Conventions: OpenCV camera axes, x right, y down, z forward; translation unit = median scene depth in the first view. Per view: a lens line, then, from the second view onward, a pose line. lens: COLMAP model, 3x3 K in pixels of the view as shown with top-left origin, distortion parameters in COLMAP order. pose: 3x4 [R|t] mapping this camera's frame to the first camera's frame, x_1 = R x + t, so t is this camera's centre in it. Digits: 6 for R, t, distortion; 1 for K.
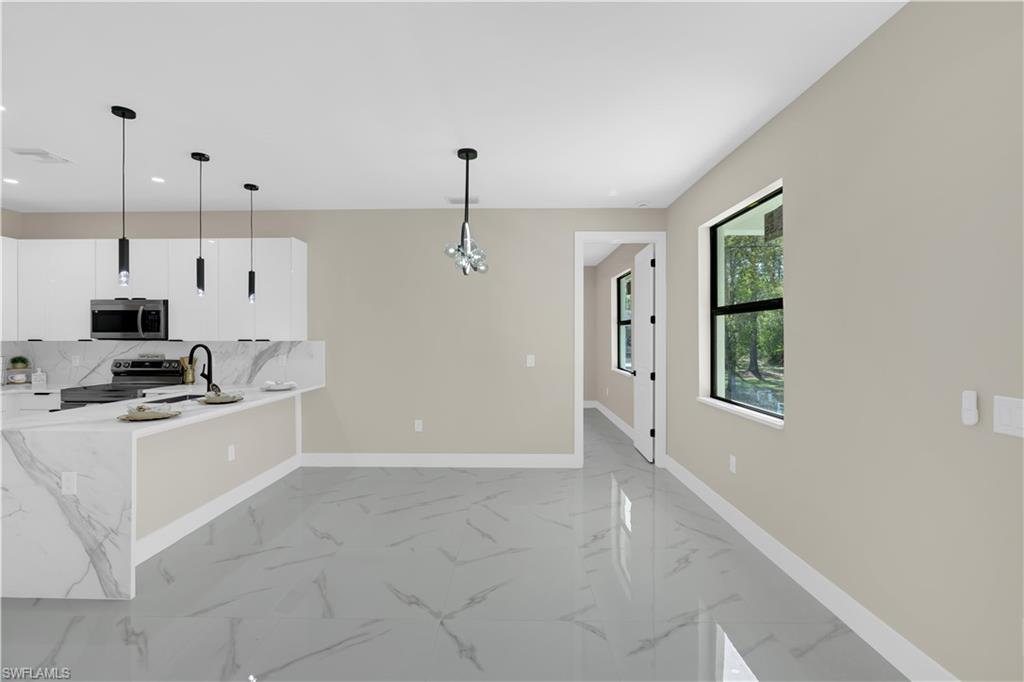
lens RADIAL K [[462.2, 0, 514.9], [0, 462.2, 336.5], [0, 0, 1]] dist [-0.002386, 0.000070]
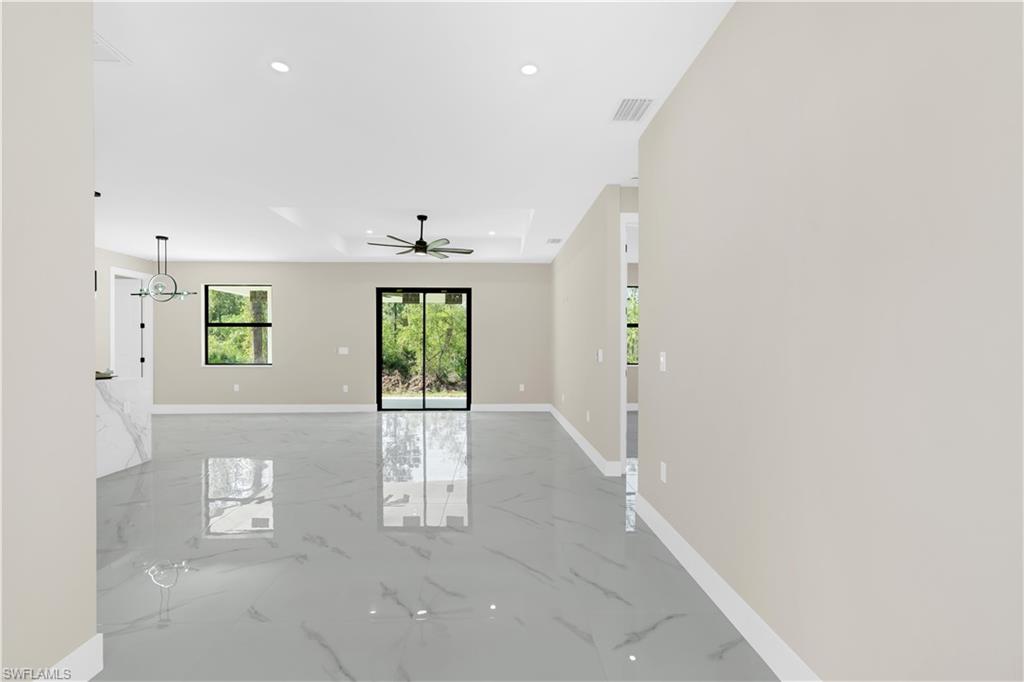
lens RADIAL K [[477.3, 0, 510.3], [0, 477.3, 347.9], [0, 0, 1]] dist [-0.004126, -0.000104]
pose [[-0.050714, -0.006397, 0.998693, -2.203800], [-0.003282, 0.999975, 0.006239, 0.042359], [-0.998708, -0.002962, -0.050733, -0.344365]]
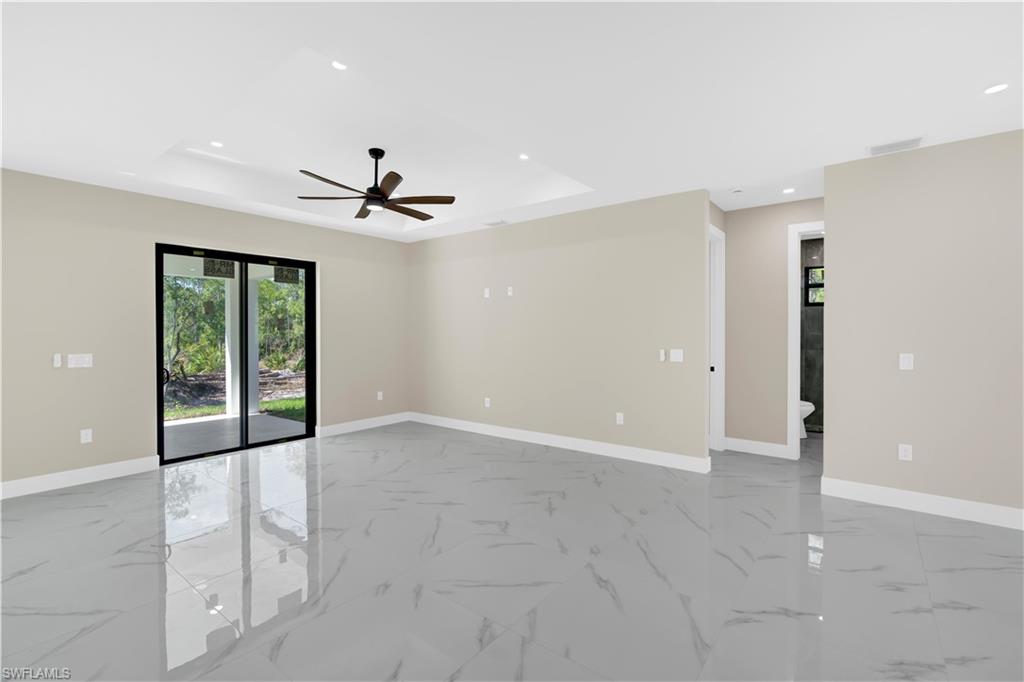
lens RADIAL K [[460.2, 0, 506.5], [0, 460.2, 337.4], [0, 0, 1]] dist [-0.004019, 0.000438]
pose [[-0.792876, -0.005694, 0.609357, -1.219245], [0.000774, 0.999946, 0.010351, 0.001902], [-0.609383, 0.008678, -0.792829, 0.733195]]
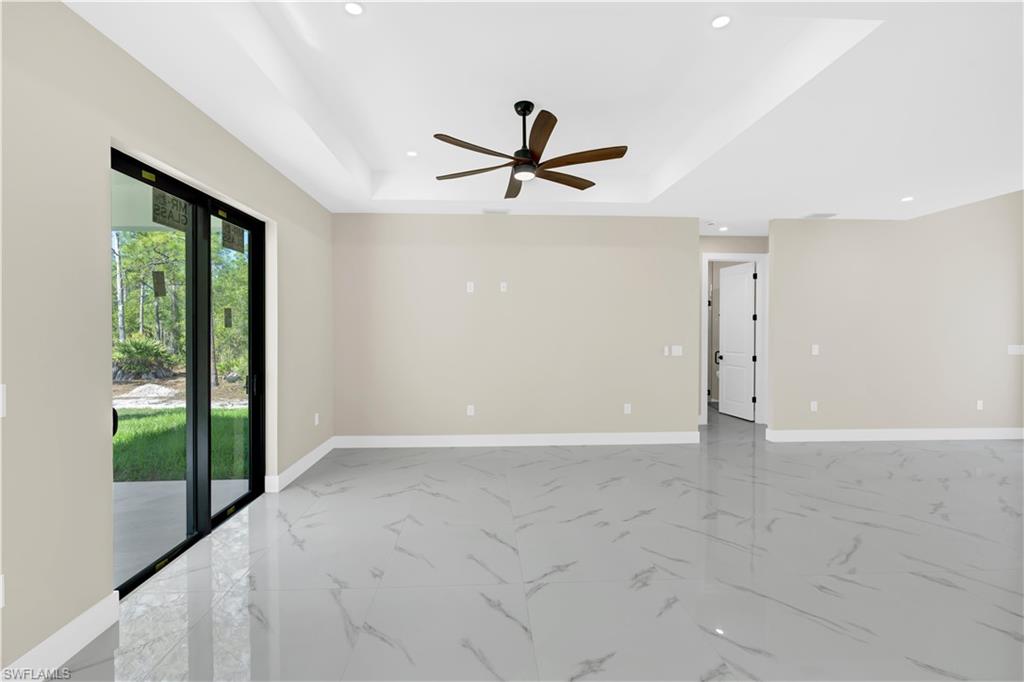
lens RADIAL K [[460.2, 0, 506.5], [0, 460.2, 337.4], [0, 0, 1]] dist [-0.004019, 0.000438]
pose [[-0.997981, 0.000972, -0.063508, -0.036379], [0.000253, 0.999936, 0.011340, 0.003217], [0.063515, 0.011301, -0.997917, 0.966301]]
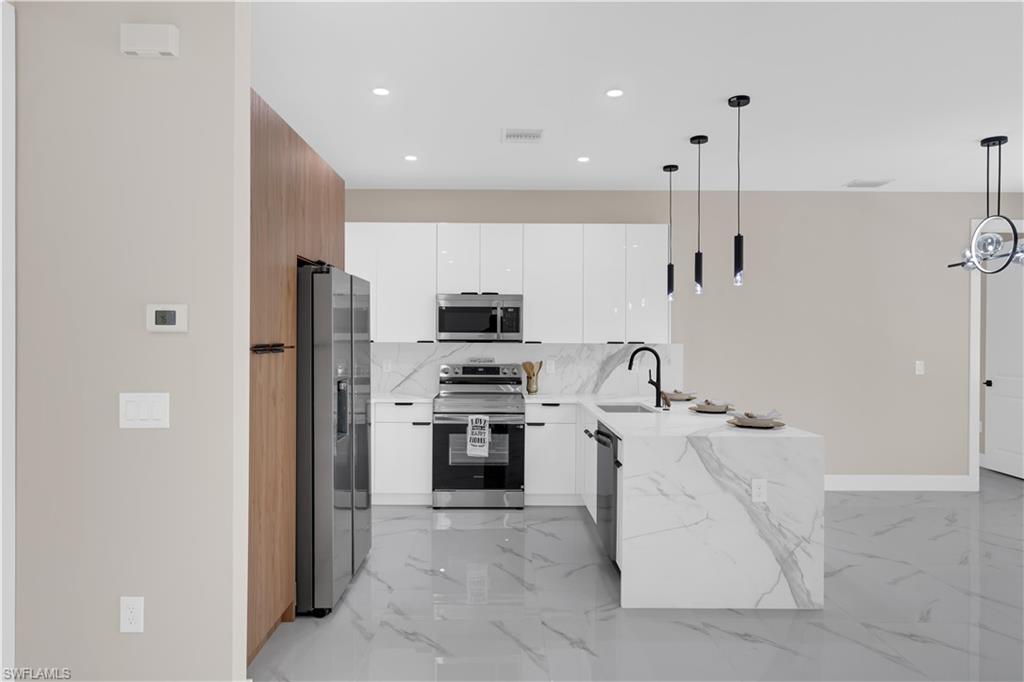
lens RADIAL K [[627.0, 0, 501.4], [0, 627.0, 340.7], [0, 0, 1]] dist [-0.002782, -0.000202]
pose [[0.999757, 0.005080, 0.021430, -1.135447], [-0.005210, 0.999968, 0.006020, -0.001967], [-0.021399, -0.006131, 0.999752, -0.226159]]
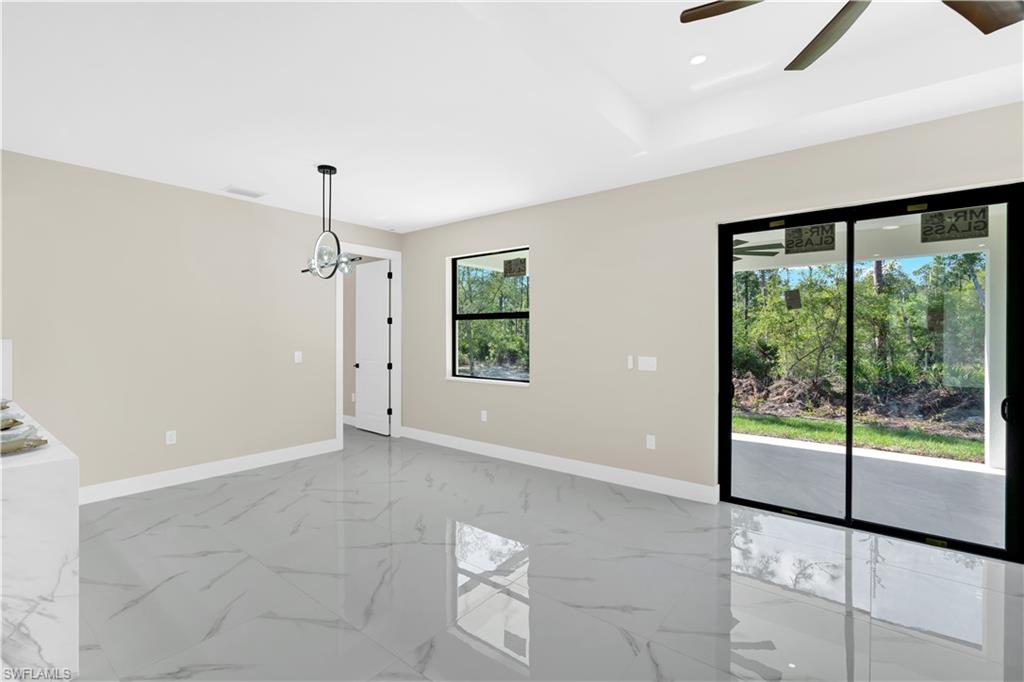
lens RADIAL K [[460.2, 0, 506.5], [0, 460.2, 337.4], [0, 0, 1]] dist [-0.004019, 0.000438]
pose [[0.614424, -0.004450, 0.788963, -0.730247], [-0.001787, 0.999974, 0.007031, -0.000474], [-0.788974, -0.005730, 0.614400, -0.019305]]
